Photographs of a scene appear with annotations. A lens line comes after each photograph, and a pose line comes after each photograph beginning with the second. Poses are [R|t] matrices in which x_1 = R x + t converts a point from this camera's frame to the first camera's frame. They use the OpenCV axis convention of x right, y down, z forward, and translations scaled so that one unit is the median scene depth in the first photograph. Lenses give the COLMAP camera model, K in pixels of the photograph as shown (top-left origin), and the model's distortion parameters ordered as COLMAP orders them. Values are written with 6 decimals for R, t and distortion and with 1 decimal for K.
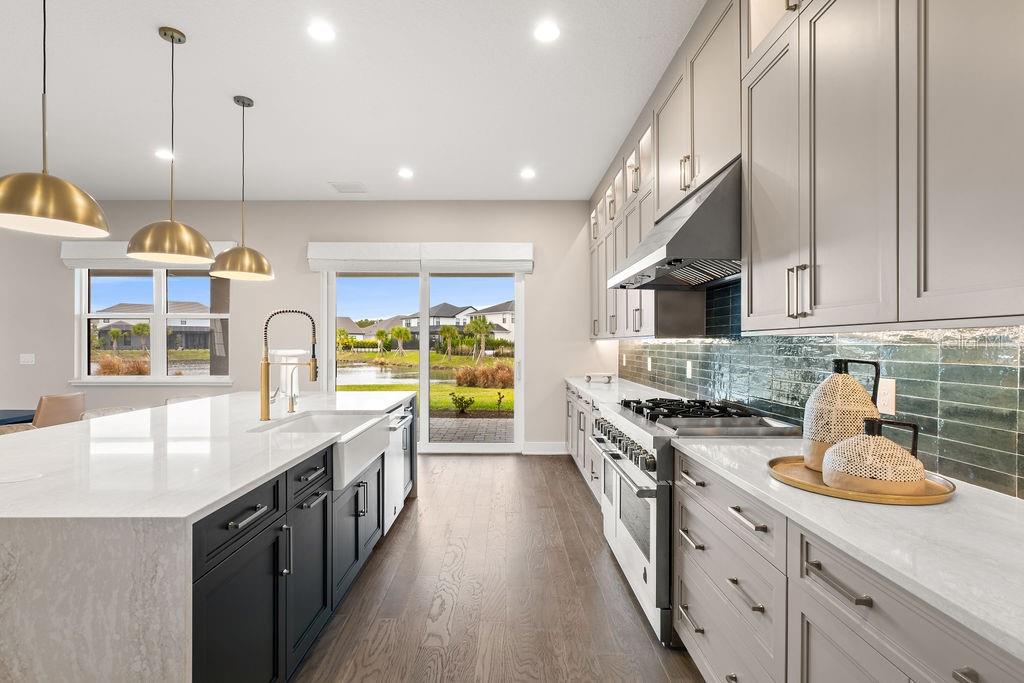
lens RADIAL K [[490.6, 0, 513.2], [0, 490.6, 342.9], [0, 0, 1]] dist [-0.006188, 0.003372]
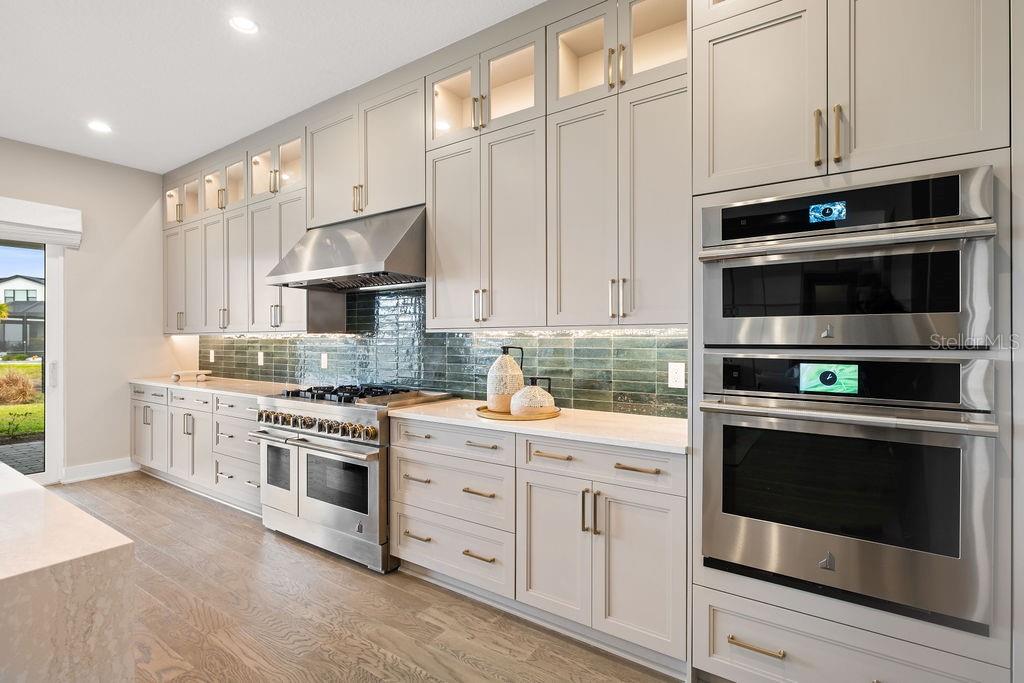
lens RADIAL K [[490.6, 0, 506.0], [0, 490.6, 336.7], [0, 0, 1]] dist [-0.006188, 0.003372]
pose [[0.581878, 0.000639, 0.813276, -0.549858], [0.001836, 0.999996, -0.002099, 0.001852], [-0.813274, 0.002715, 0.581875, -0.010680]]
